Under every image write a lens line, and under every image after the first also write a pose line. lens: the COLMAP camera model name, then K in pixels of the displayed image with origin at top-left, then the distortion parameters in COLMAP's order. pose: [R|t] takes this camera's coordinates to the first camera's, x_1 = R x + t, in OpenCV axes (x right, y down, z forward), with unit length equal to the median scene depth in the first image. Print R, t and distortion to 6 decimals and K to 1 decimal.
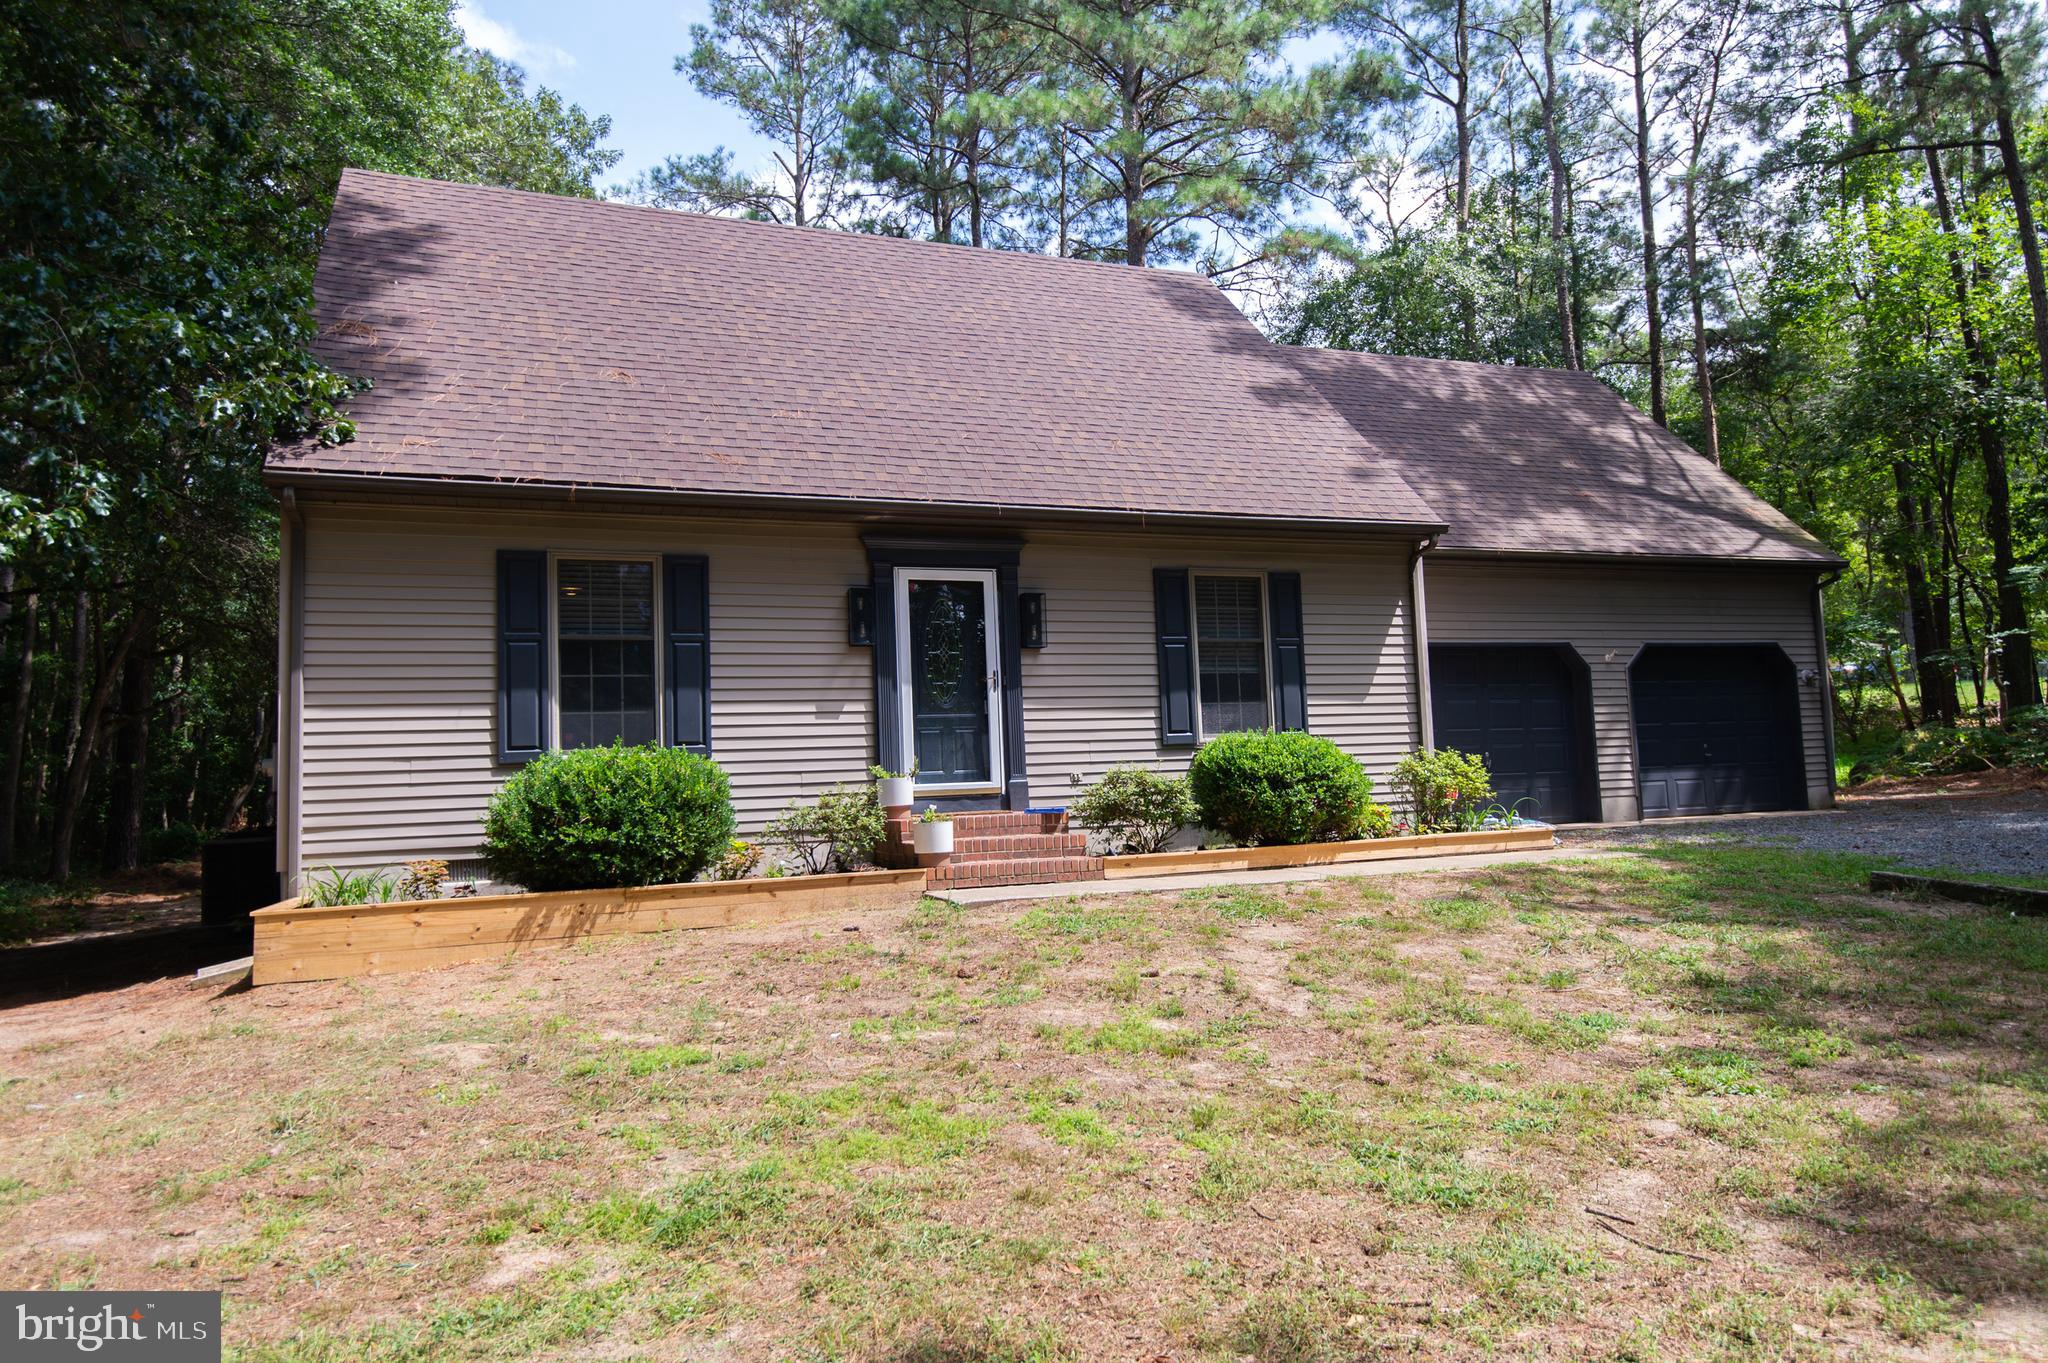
lens RADIAL K [[1302.5, 0, 1024.1], [0, 1302.5, 683.8], [0, 0, 1]] dist [0.006324, 0.000262]
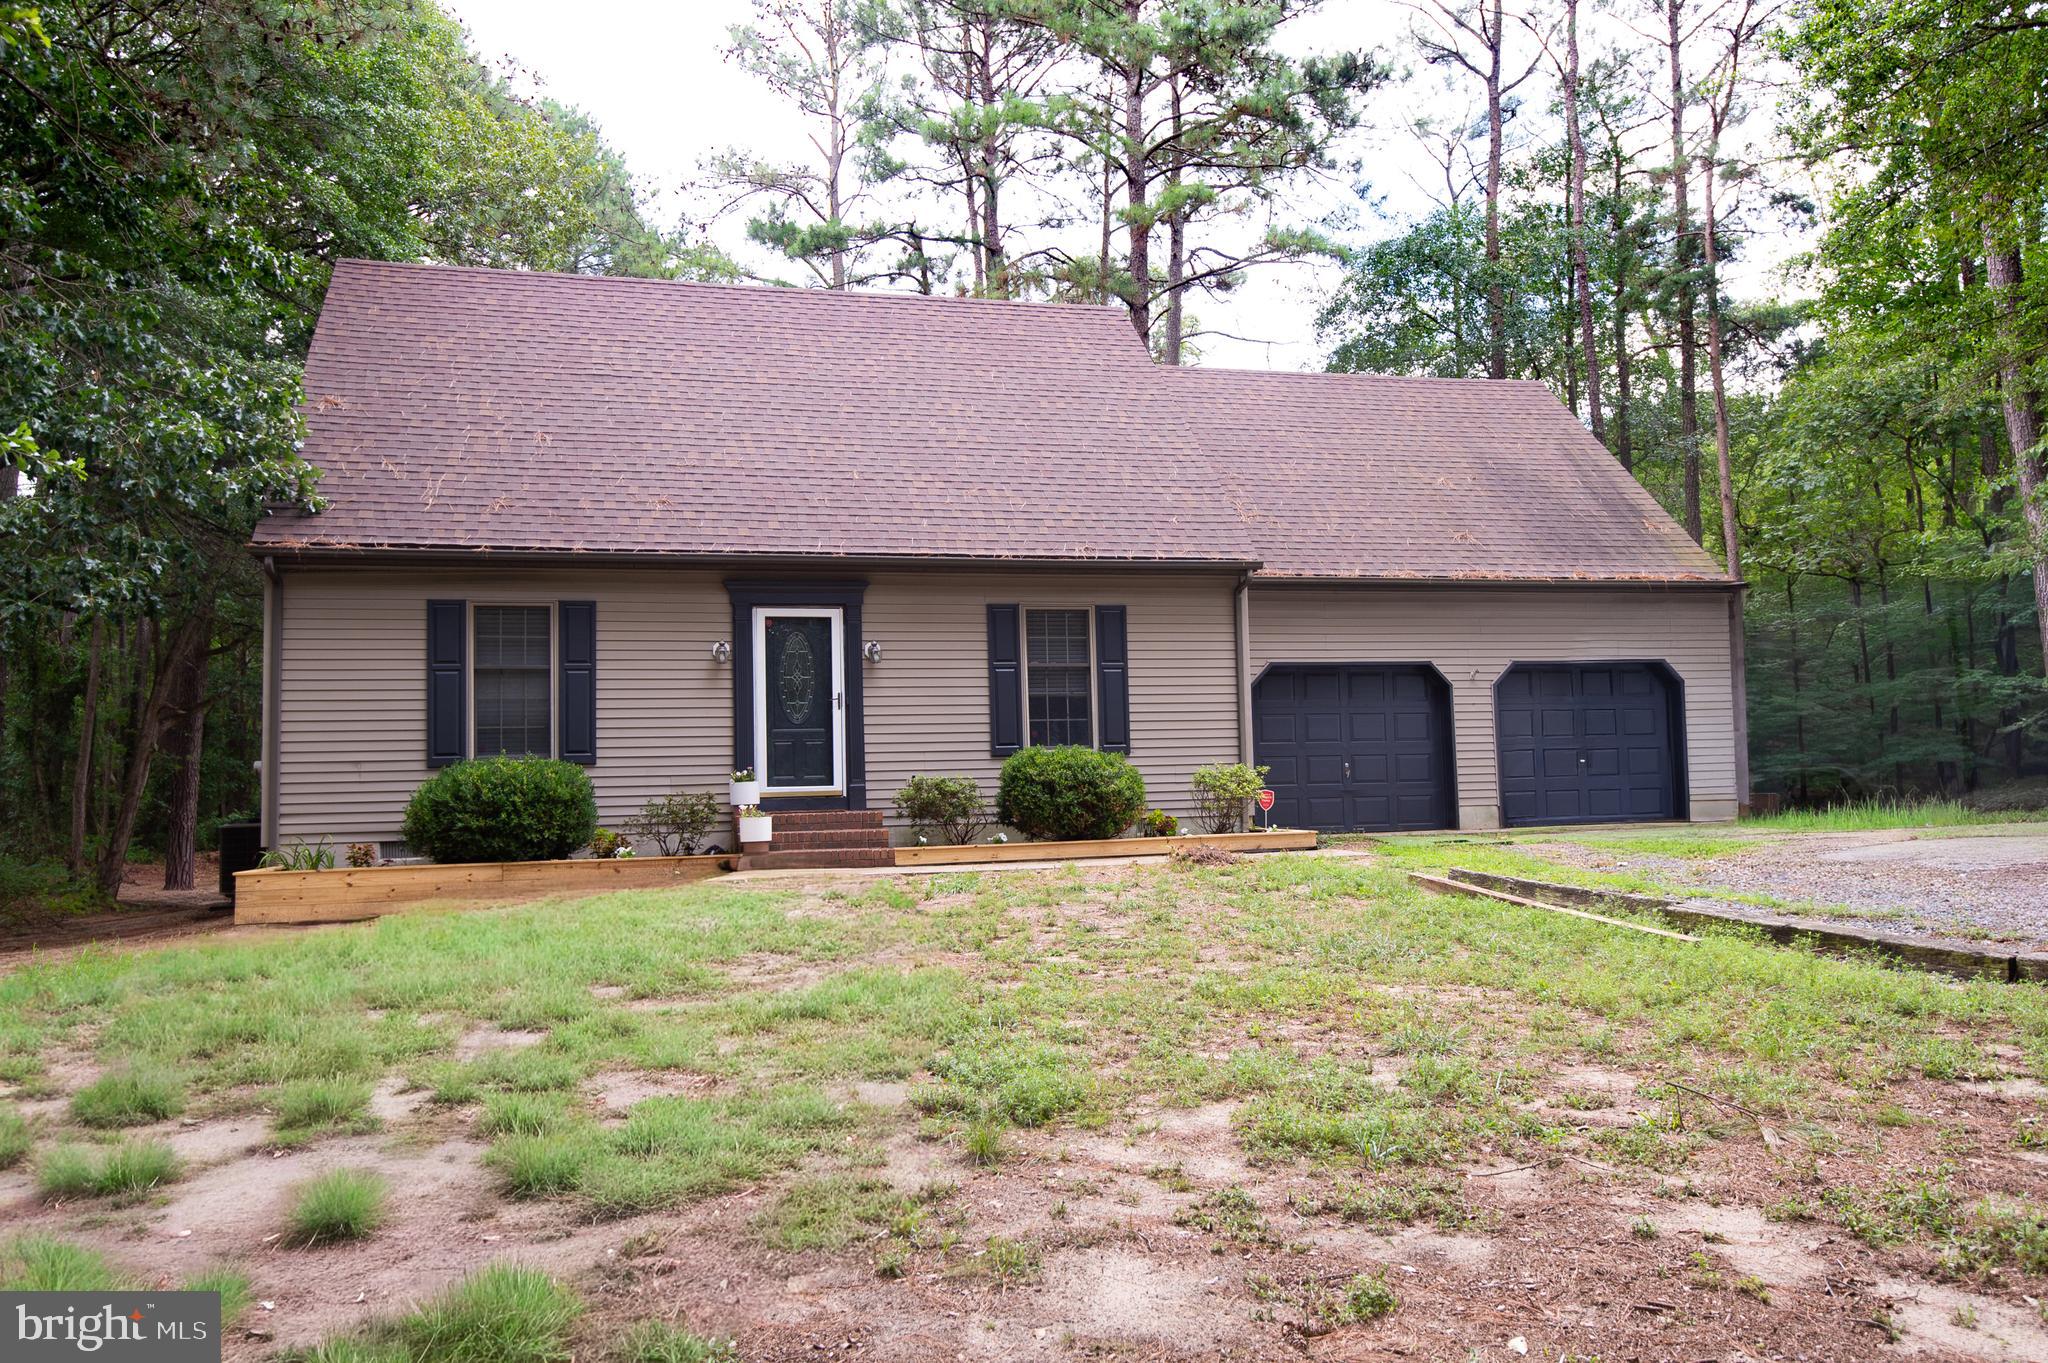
lens RADIAL K [[1529.0, 0, 1023.8], [0, 1529.0, 677.2], [0, 0, 1]] dist [0.001559, 0.000987]
pose [[0.993588, 0.006423, -0.112877, 0.301748], [-0.005349, 0.999937, 0.009818, -0.038328], [0.112933, -0.009151, 0.993560, -0.369801]]
